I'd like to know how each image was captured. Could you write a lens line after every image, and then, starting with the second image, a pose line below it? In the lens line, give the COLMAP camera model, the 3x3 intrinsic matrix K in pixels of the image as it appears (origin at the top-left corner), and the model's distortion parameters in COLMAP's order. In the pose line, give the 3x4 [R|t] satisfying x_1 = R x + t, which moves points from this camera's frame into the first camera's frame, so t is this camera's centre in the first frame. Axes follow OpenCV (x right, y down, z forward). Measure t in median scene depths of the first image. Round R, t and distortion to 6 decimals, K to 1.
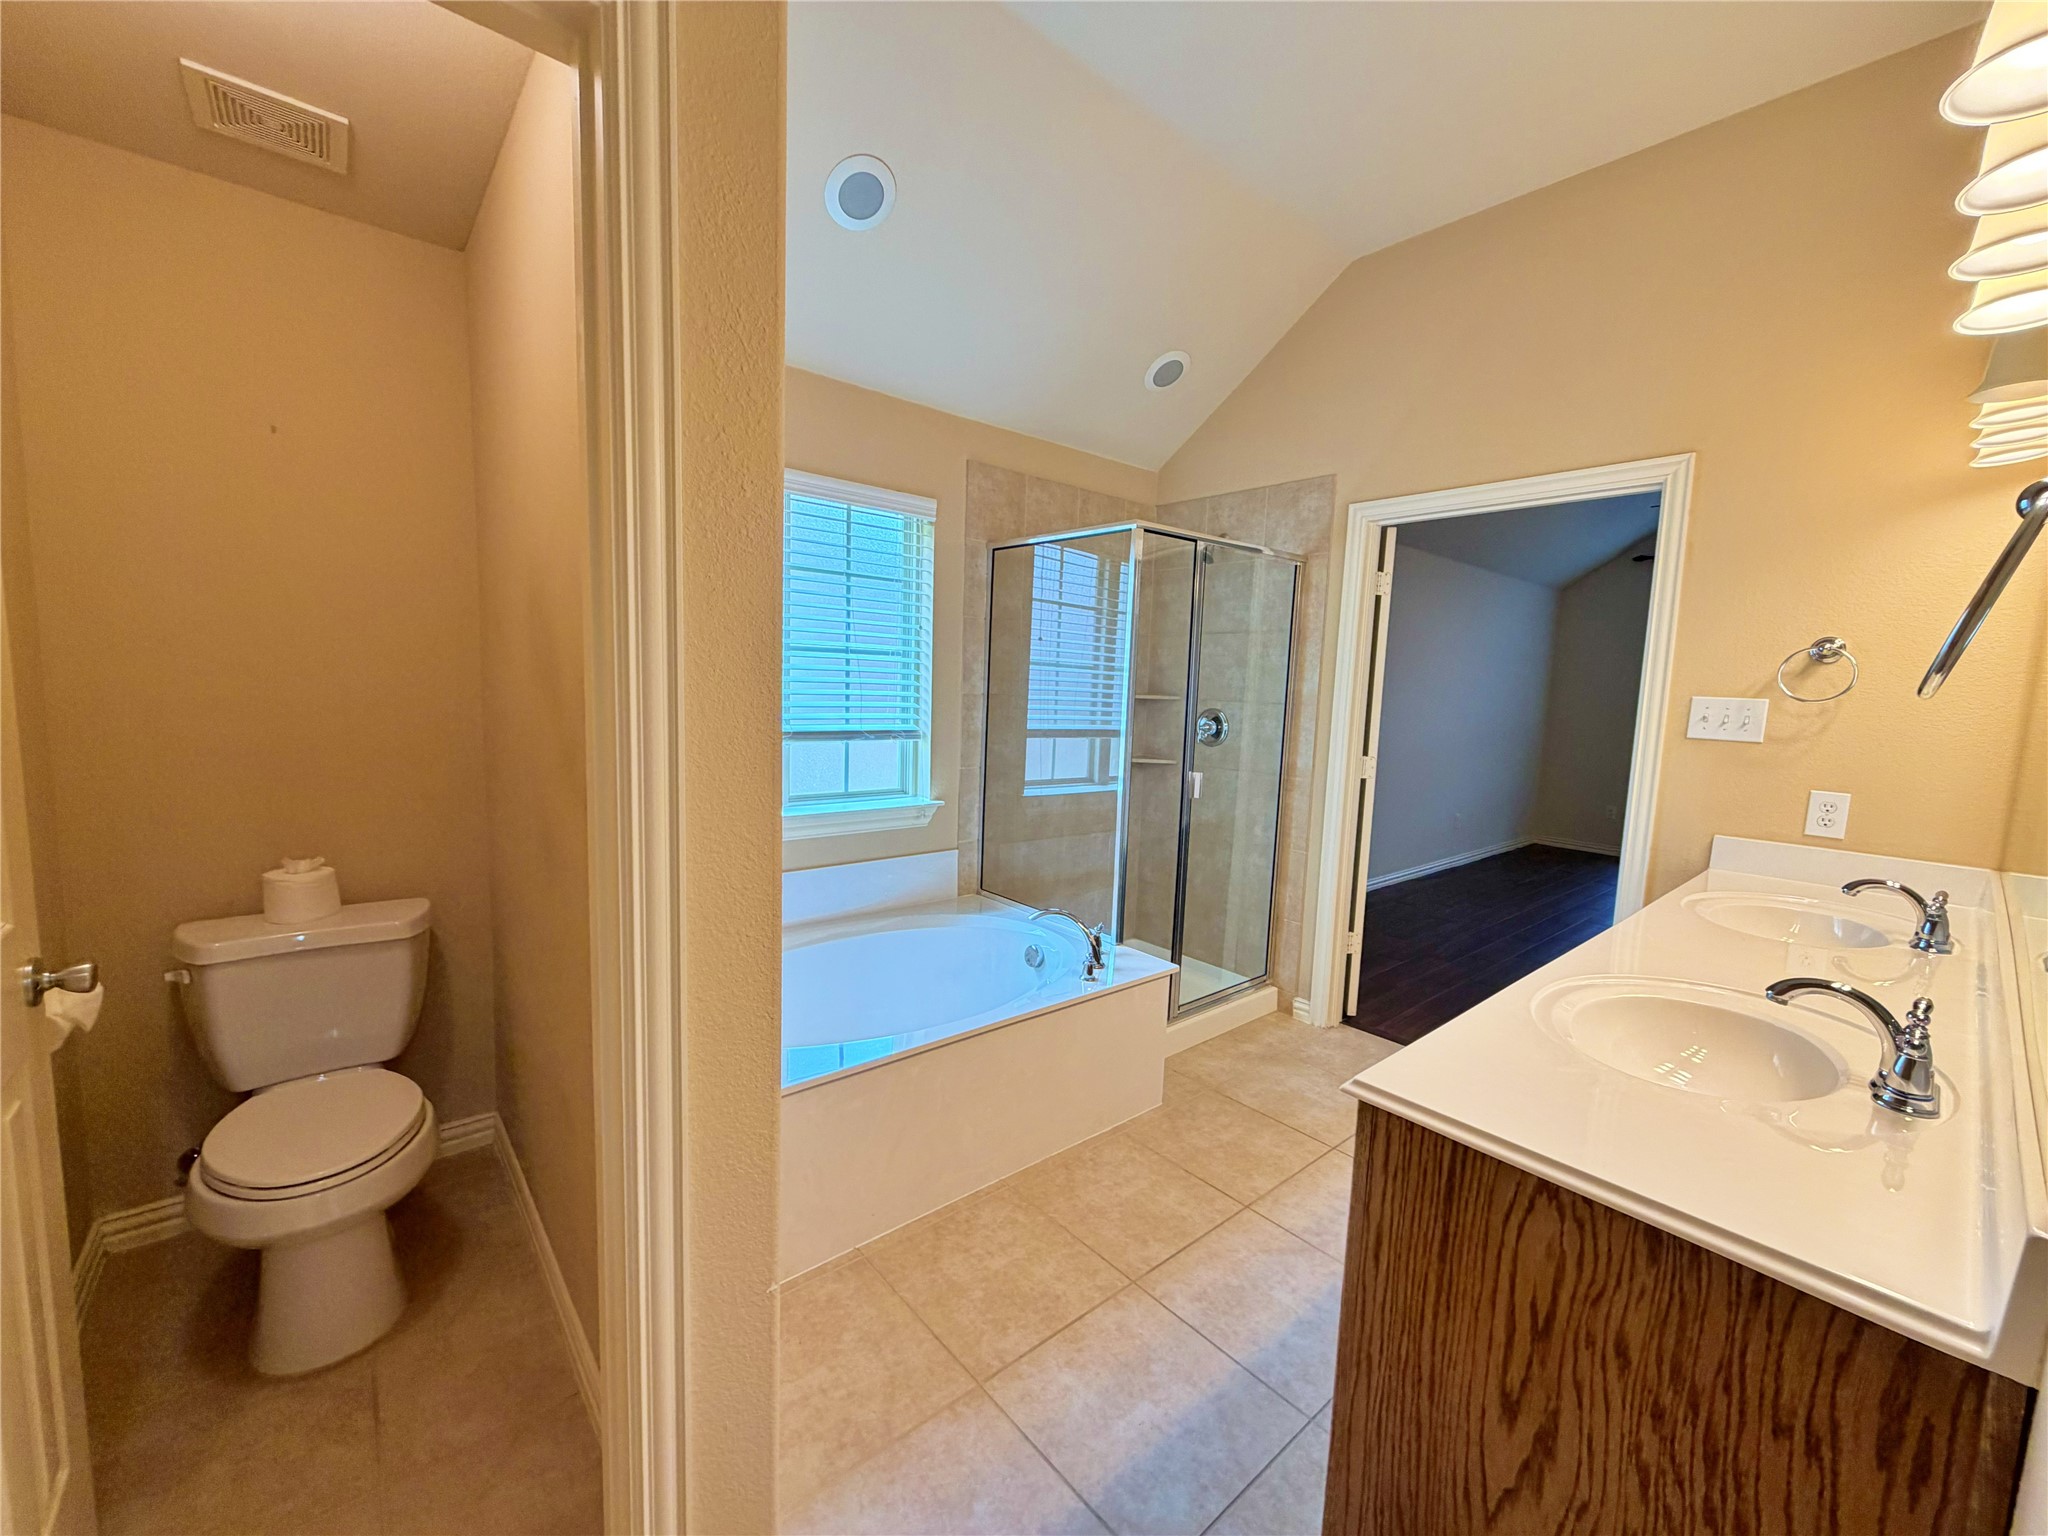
lens RADIAL K [[815.7, 0, 1018.0], [0, 815.7, 771.3], [0, 0, 1]] dist [-0.000135, 0.000173]
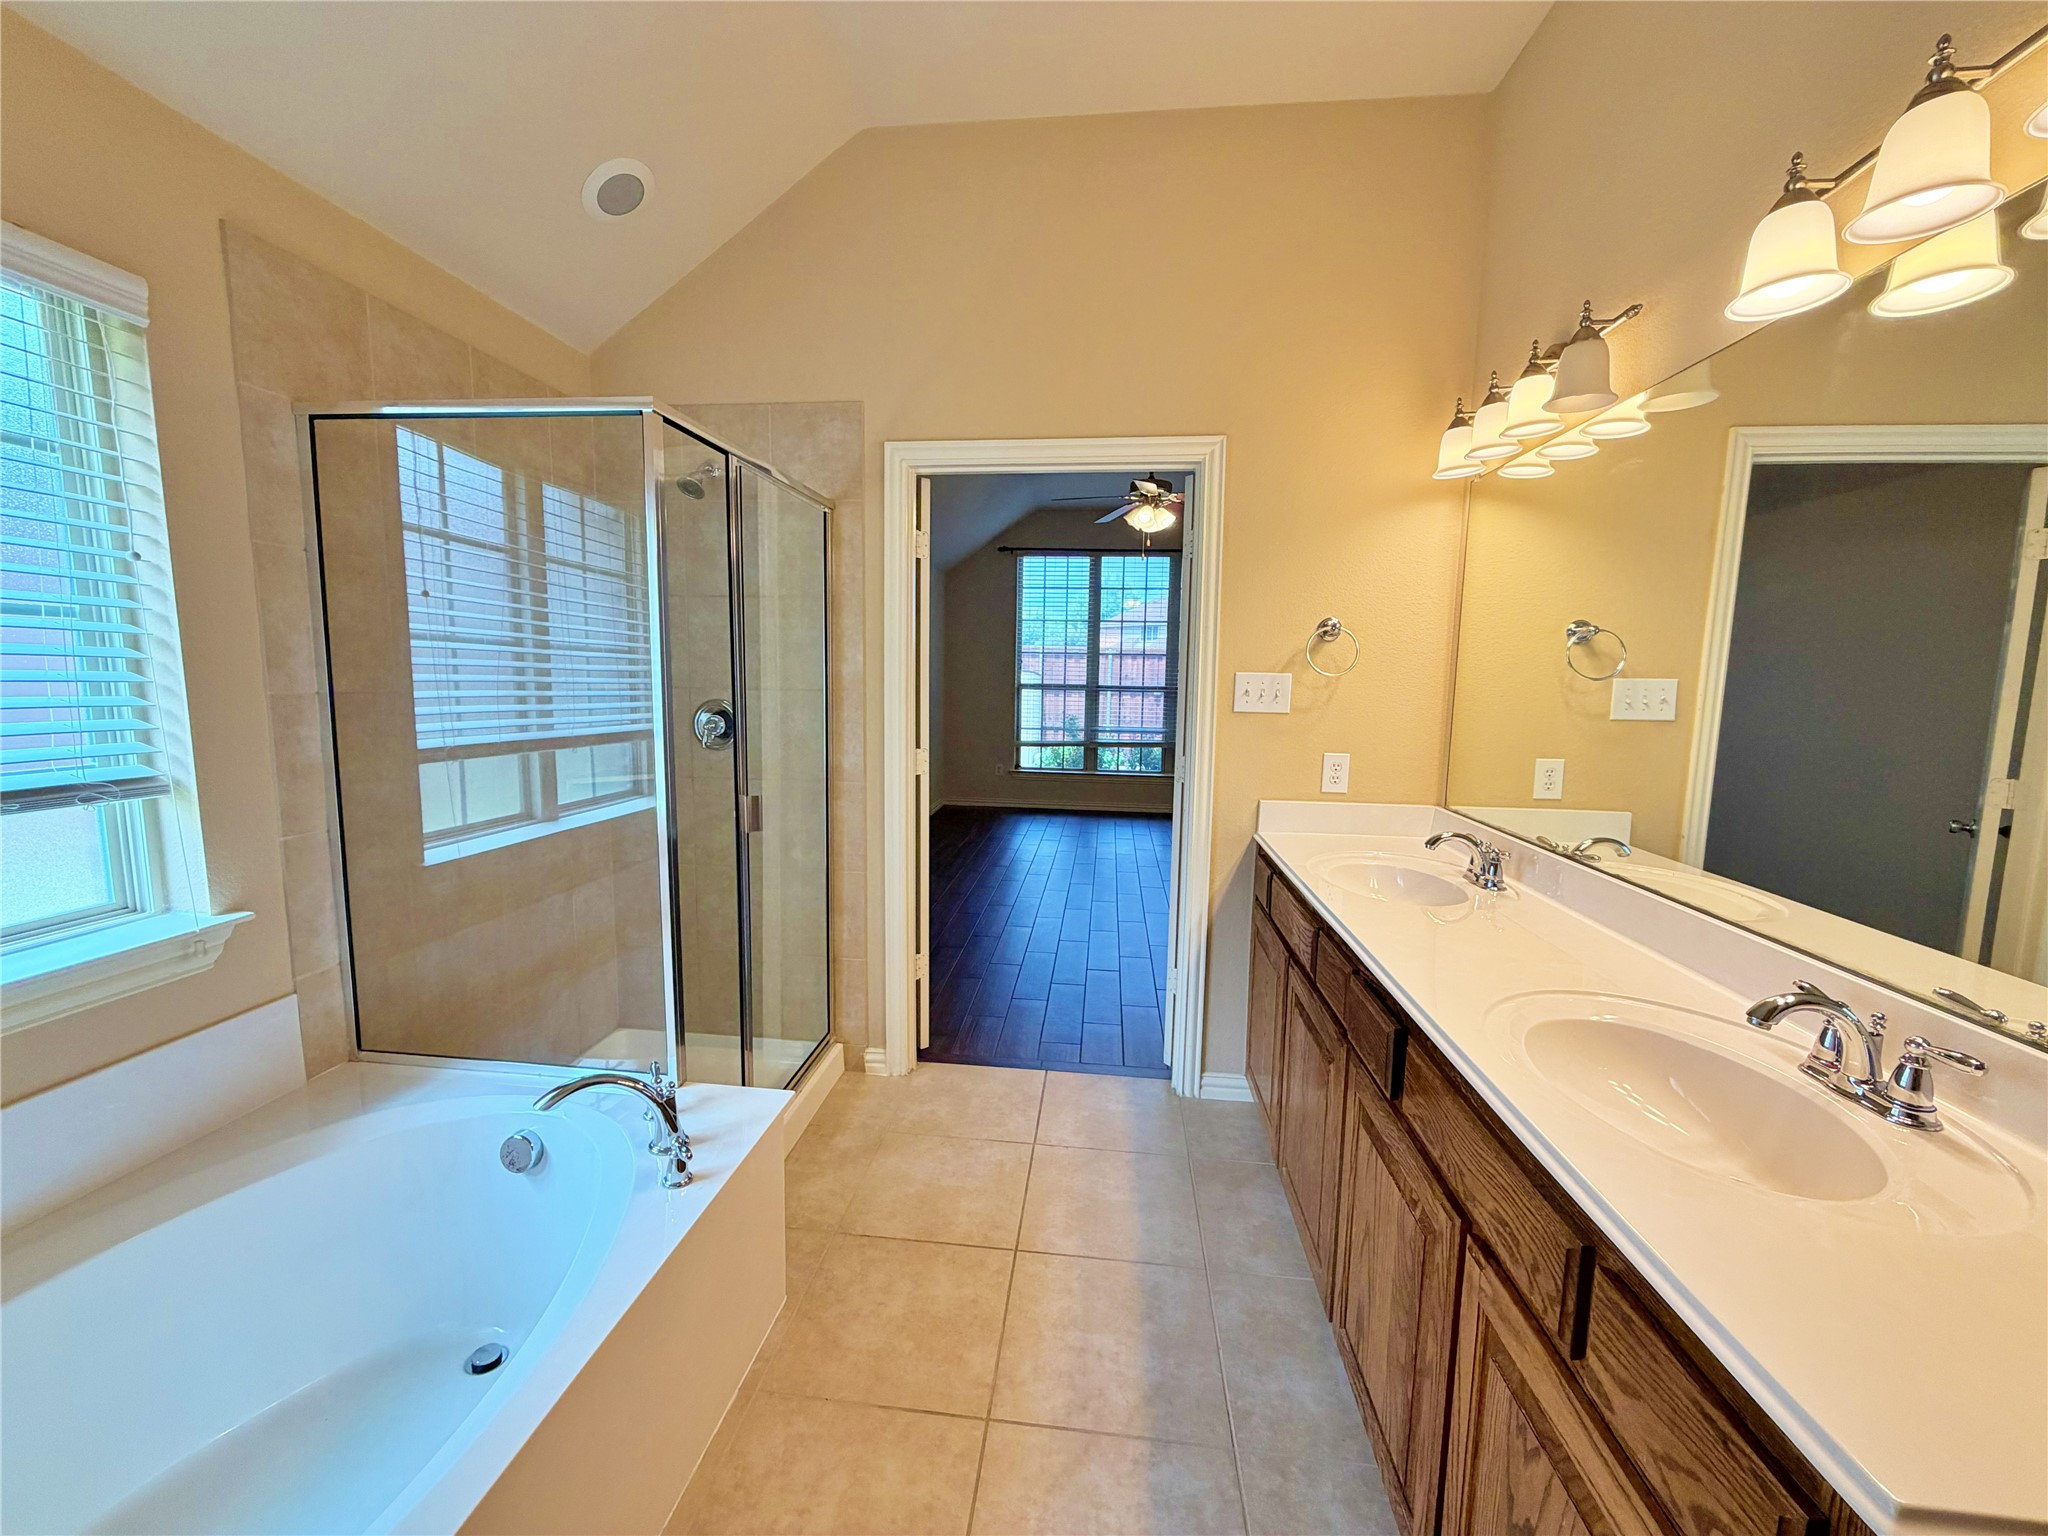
lens RADIAL K [[815.7, 0, 1018.0], [0, 815.7, 771.3], [0, 0, 1]] dist [-0.000135, 0.000173]
pose [[0.728892, -0.104473, 0.676611, -0.076748], [0.084349, 0.994463, 0.062686, -0.039981], [-0.679413, 0.011380, 0.733668, 0.308663]]
